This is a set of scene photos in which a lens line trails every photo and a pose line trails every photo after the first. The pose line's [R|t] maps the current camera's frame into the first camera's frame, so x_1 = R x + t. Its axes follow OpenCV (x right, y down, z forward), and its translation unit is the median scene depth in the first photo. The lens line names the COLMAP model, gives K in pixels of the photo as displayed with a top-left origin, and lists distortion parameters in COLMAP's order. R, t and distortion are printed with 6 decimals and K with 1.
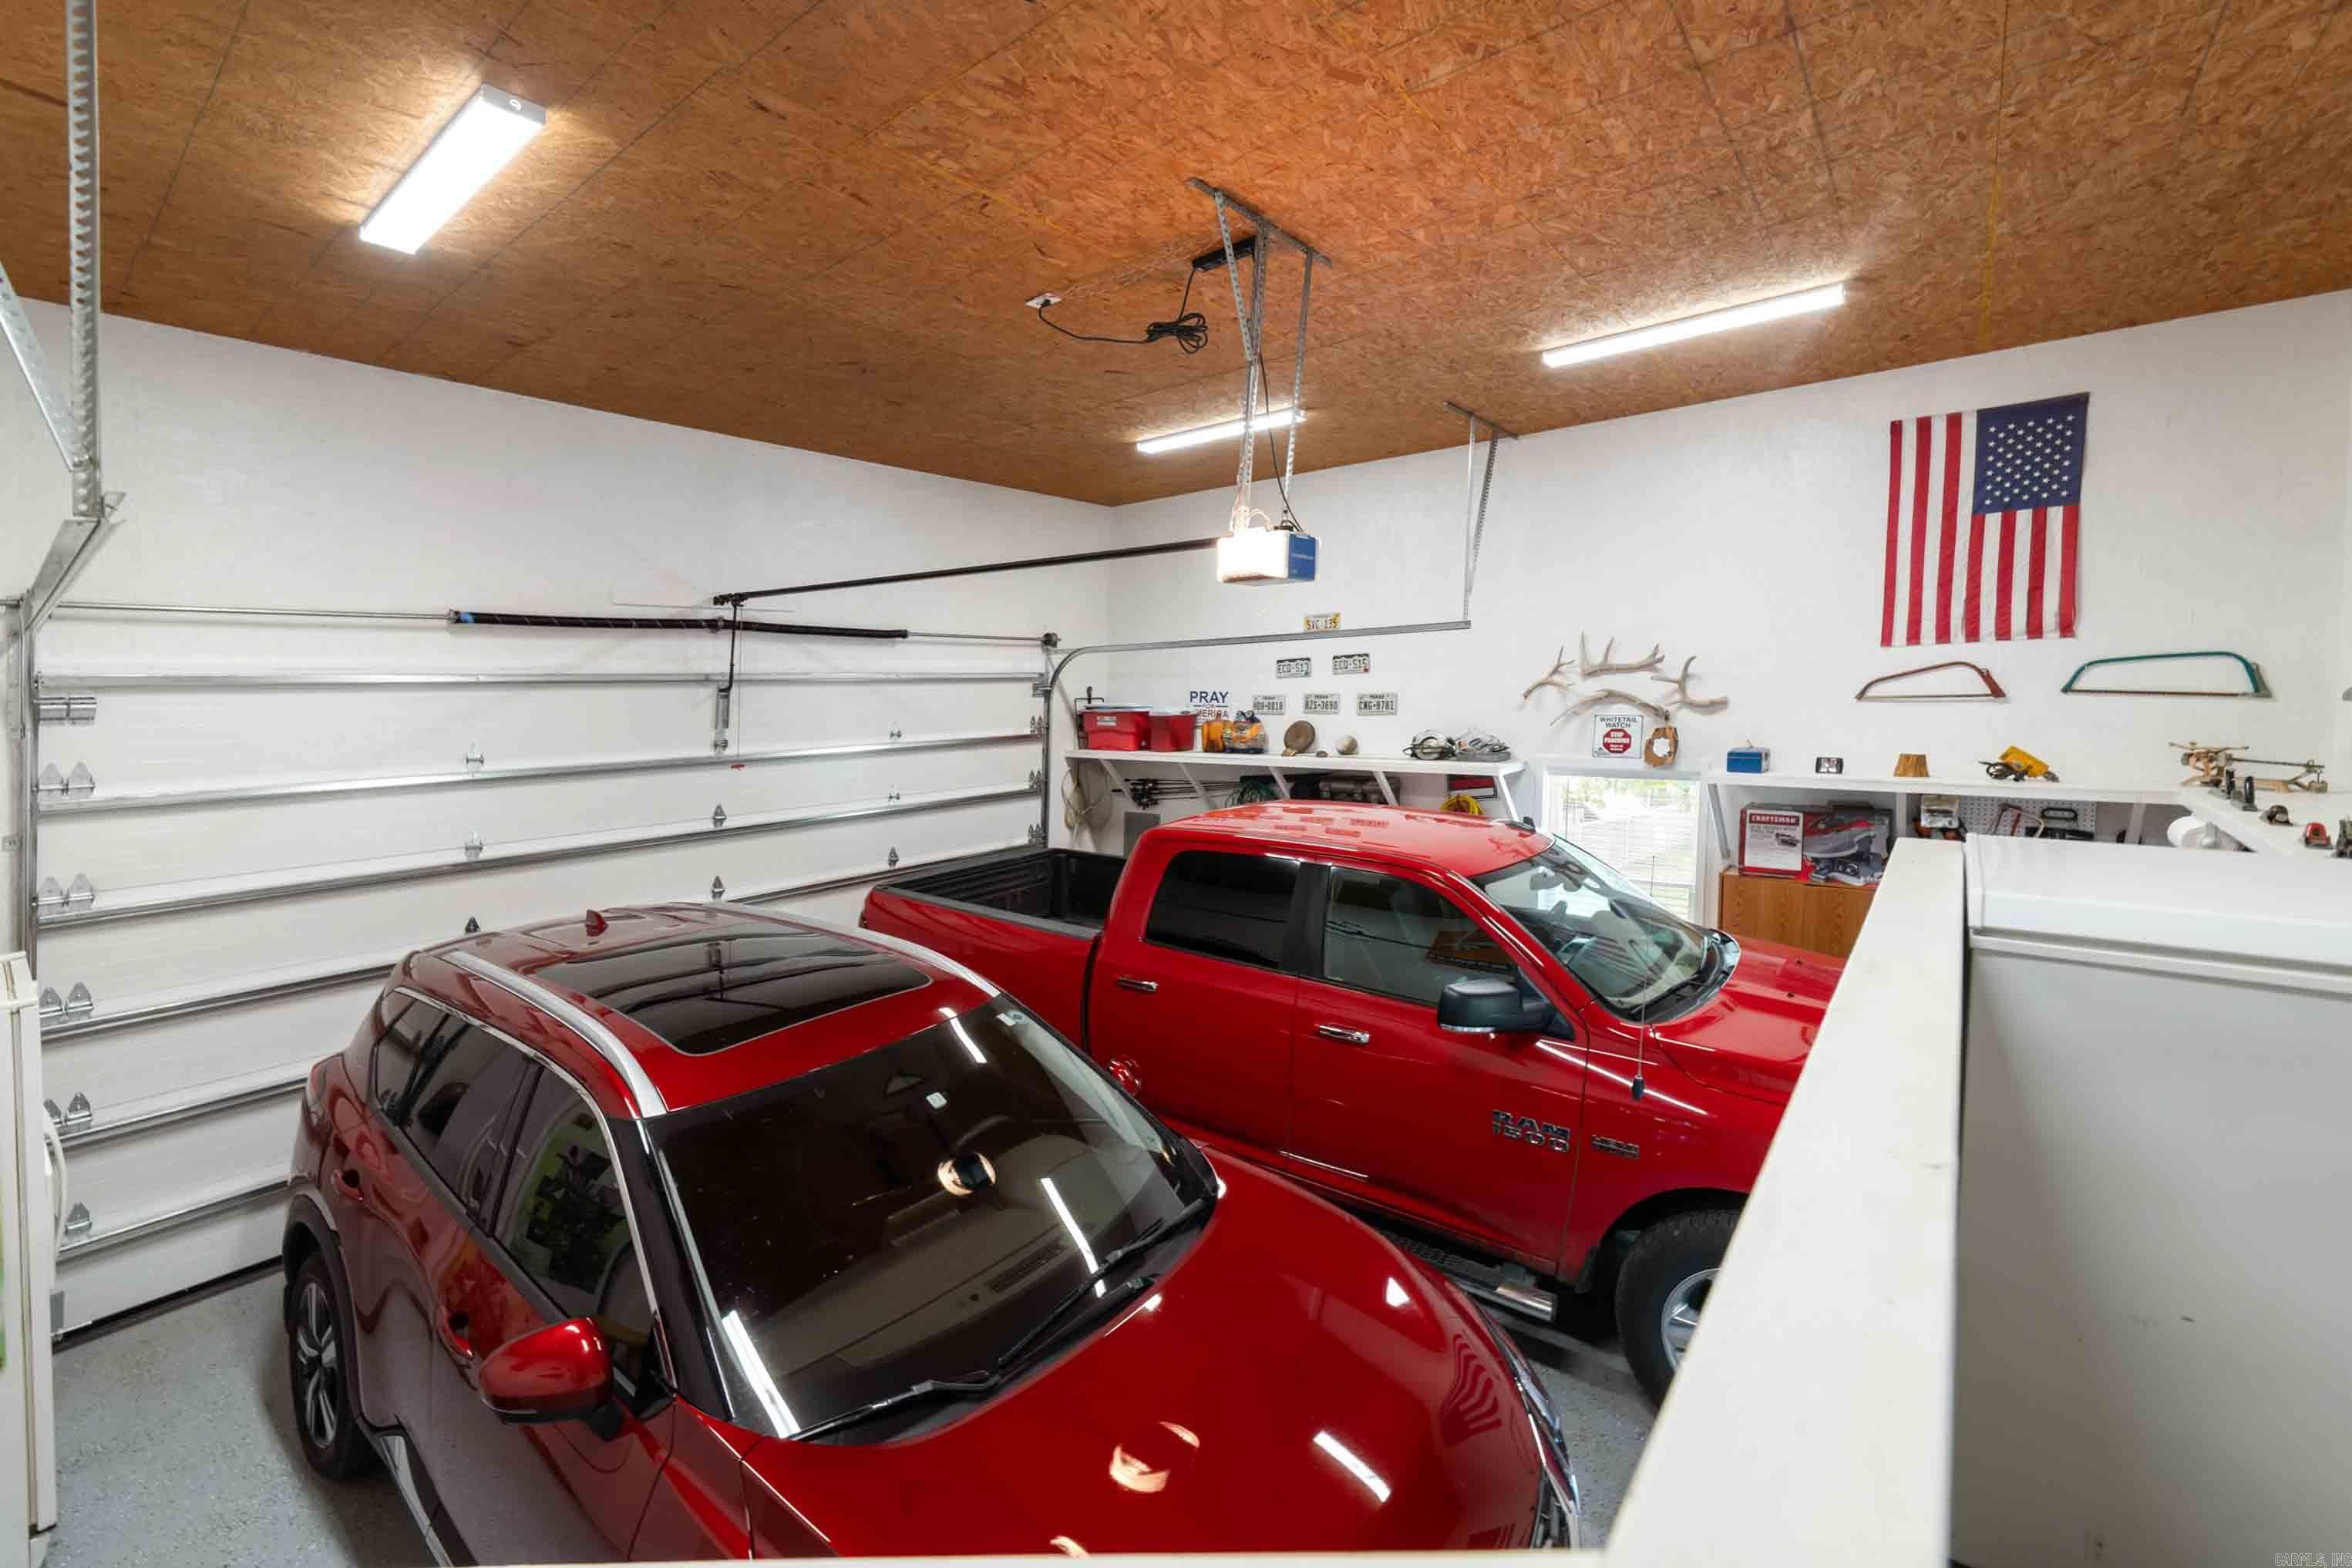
lens RADIAL K [[954.0, 0, 1167.0], [0, 954.0, 670.7], [0, 0, 1]] dist [0.002727, -0.001910]
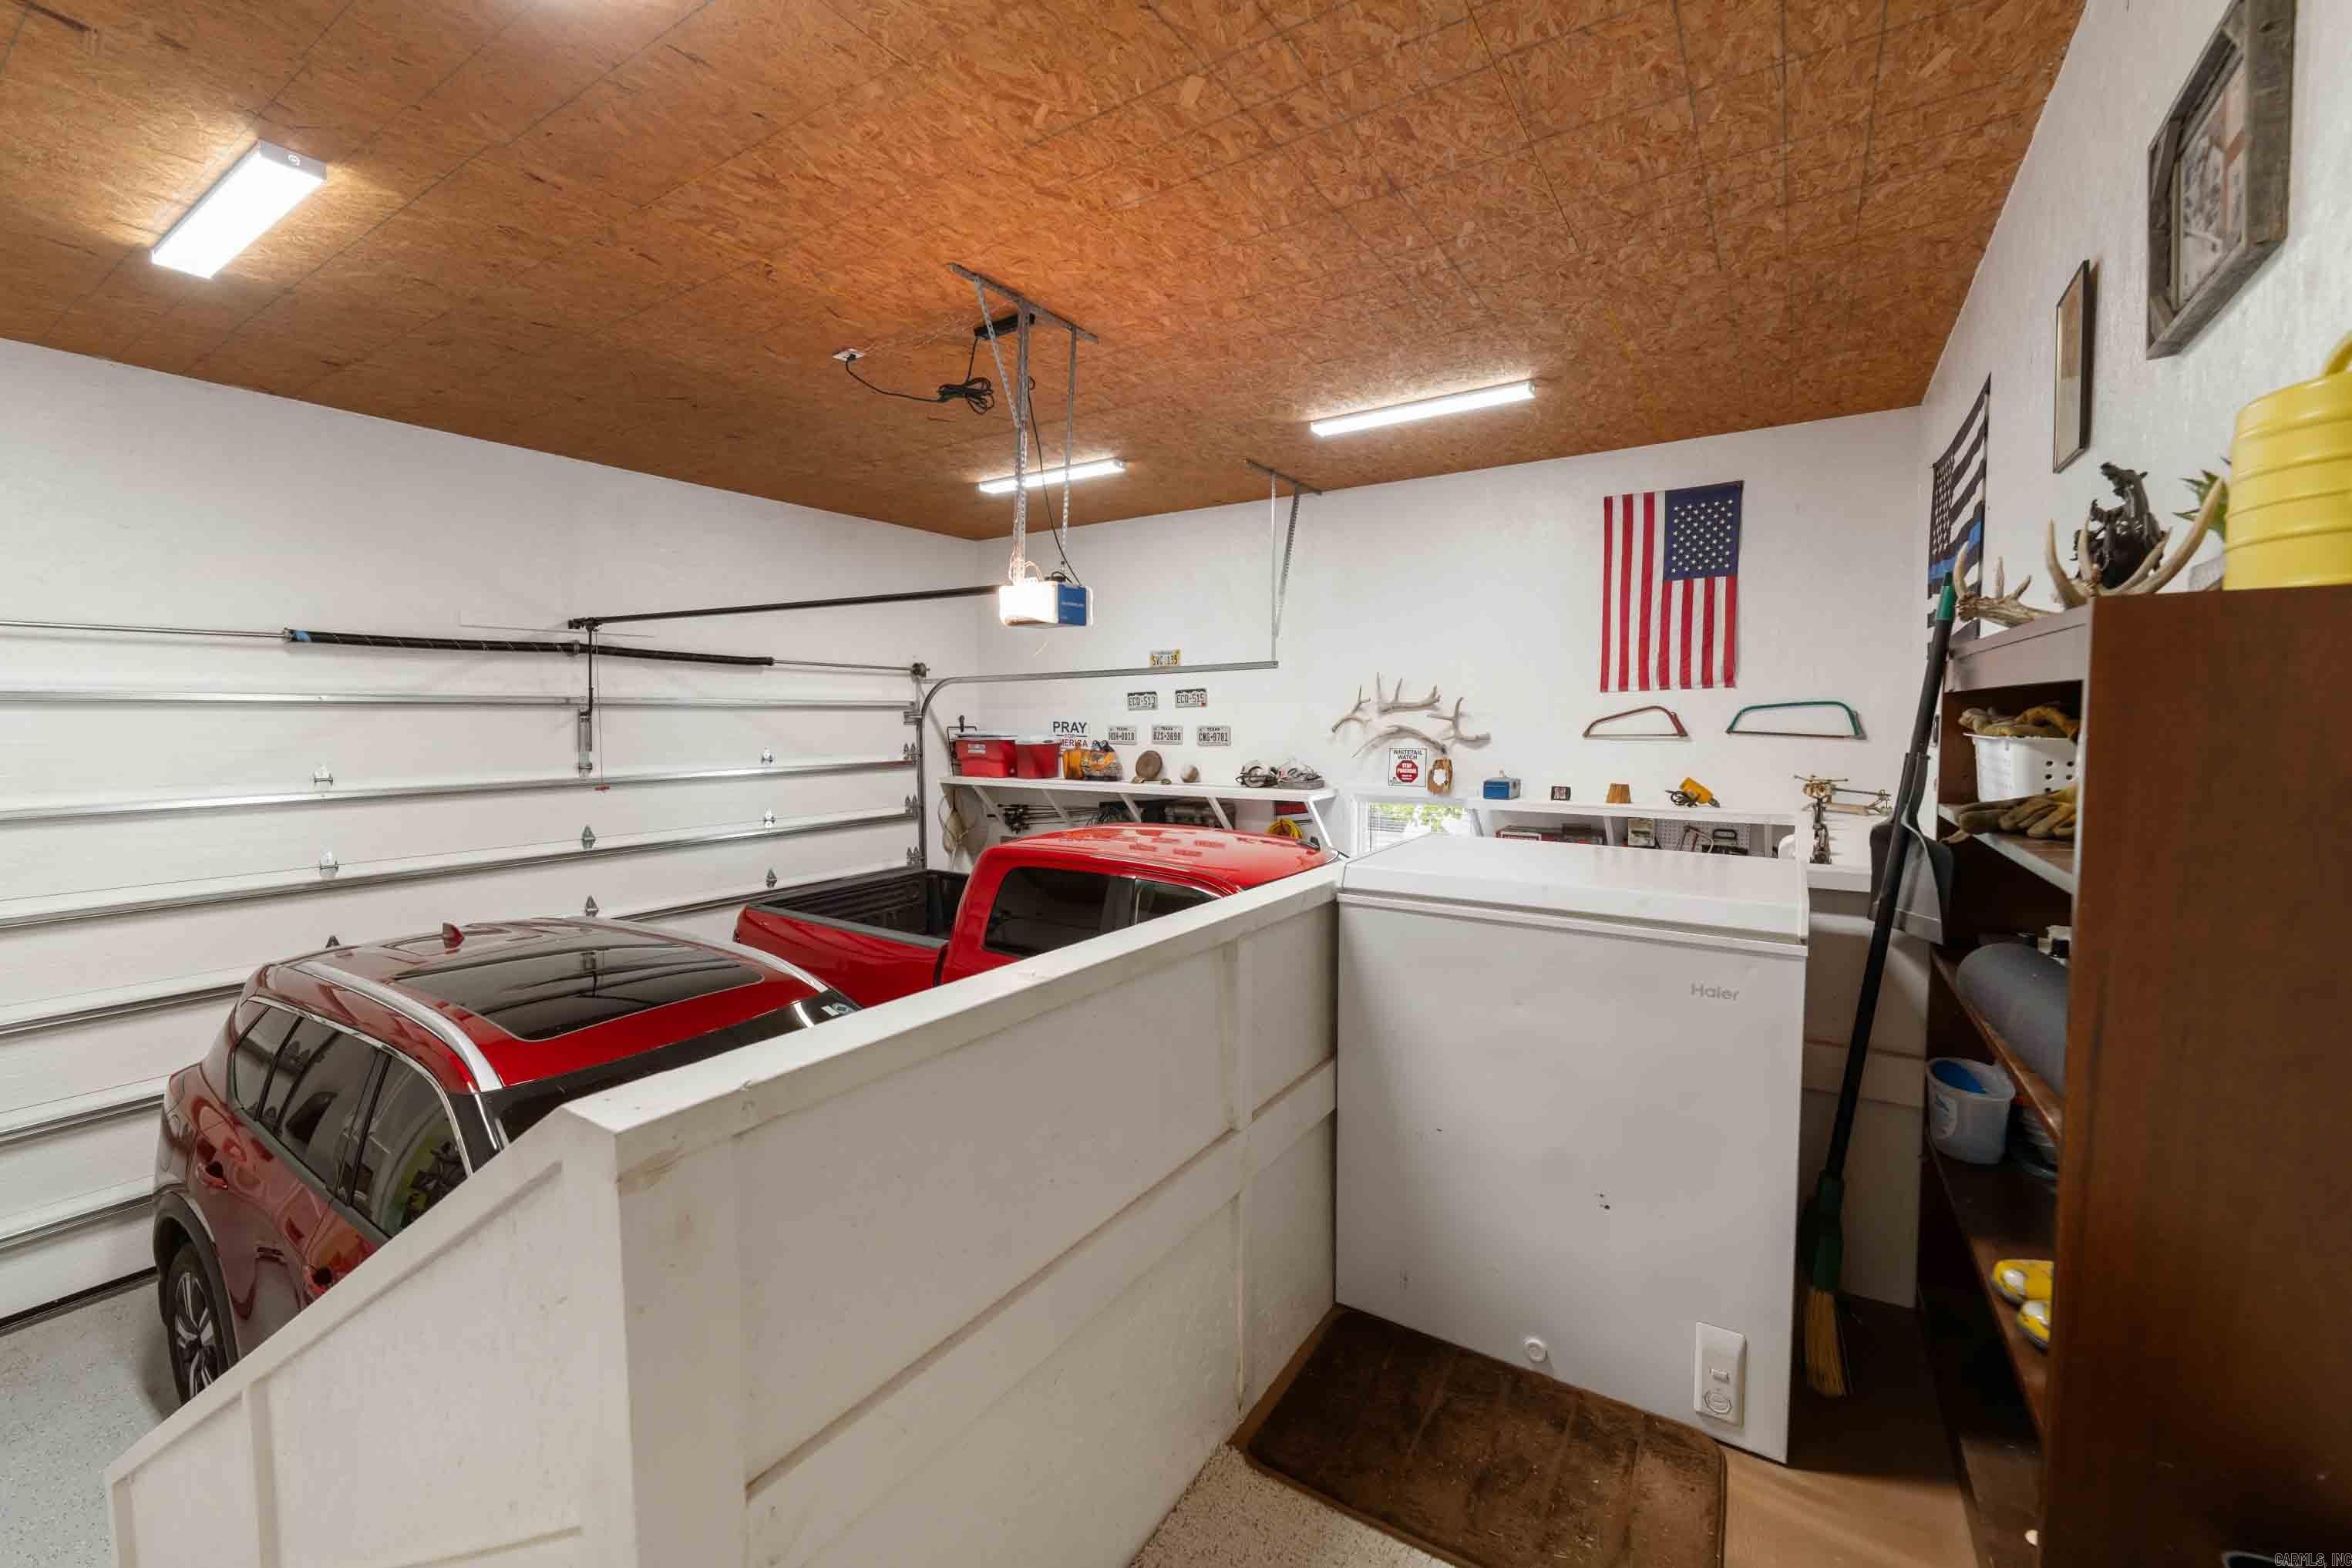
lens RADIAL K [[954.0, 0, 1169.1], [0, 954.0, 786.1], [0, 0, 1]] dist [0.002727, -0.001910]
pose [[0.996179, 0.008715, 0.086896, 0.130158], [-0.016430, 0.995944, 0.088461, -0.005304], [-0.085772, -0.089551, 0.992282, -0.129005]]
